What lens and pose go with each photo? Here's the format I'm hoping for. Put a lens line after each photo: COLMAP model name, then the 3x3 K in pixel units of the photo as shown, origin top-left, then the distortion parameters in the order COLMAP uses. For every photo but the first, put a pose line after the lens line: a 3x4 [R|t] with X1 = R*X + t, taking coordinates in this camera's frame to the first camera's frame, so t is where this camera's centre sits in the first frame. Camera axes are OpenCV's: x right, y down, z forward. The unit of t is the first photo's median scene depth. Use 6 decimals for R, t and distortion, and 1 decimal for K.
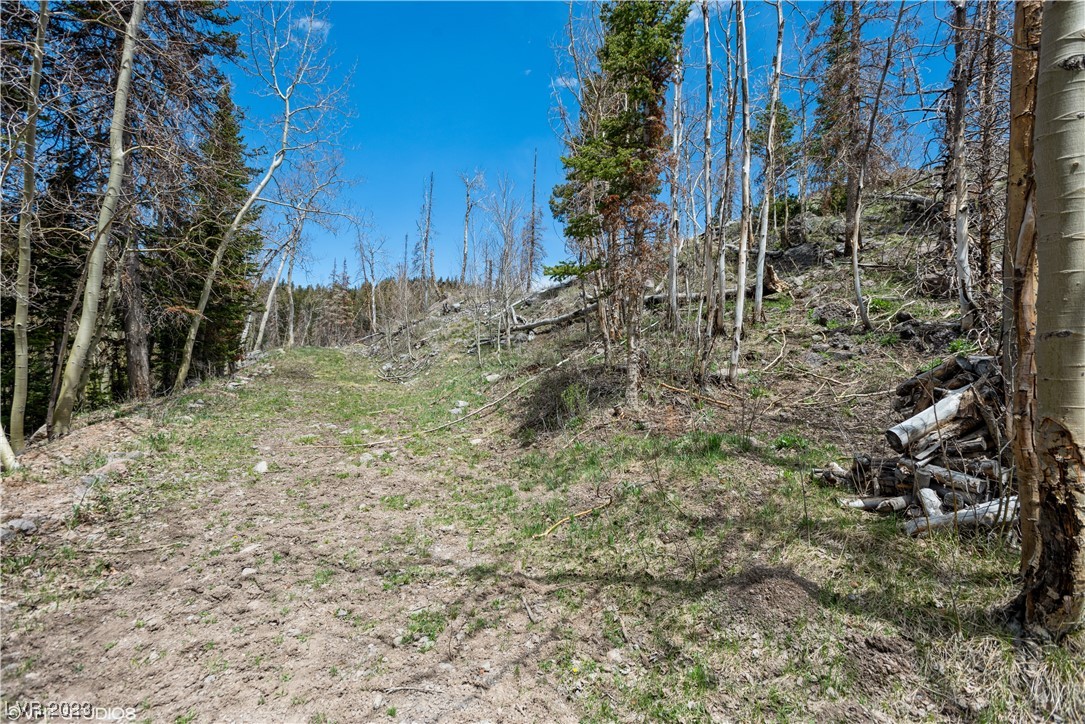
lens RADIAL K [[522.7, 0, 542.5], [0, 522.7, 362.0], [0, 0, 1]] dist [0.002132, -0.000703]
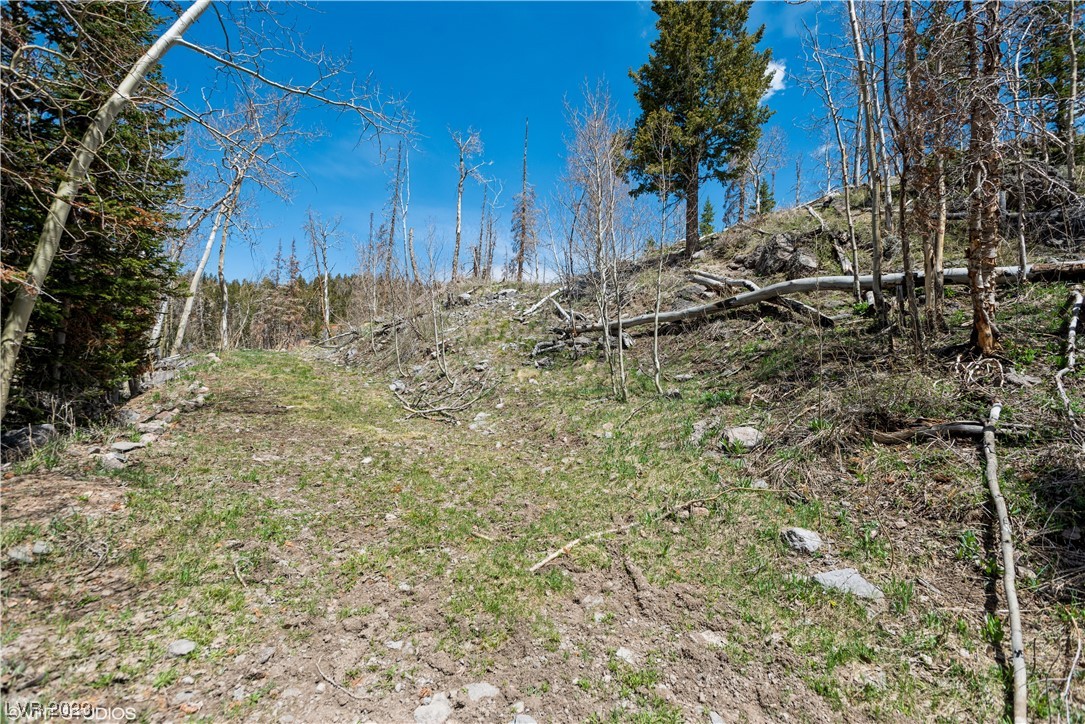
lens RADIAL K [[522.7, 0, 542.5], [0, 522.7, 362.0], [0, 0, 1]] dist [0.002132, -0.000703]
pose [[0.993505, 0.003238, 0.113747, -0.154667], [-0.002959, 0.999992, -0.002620, -0.015149], [-0.113754, 0.002266, 0.993506, 0.280027]]
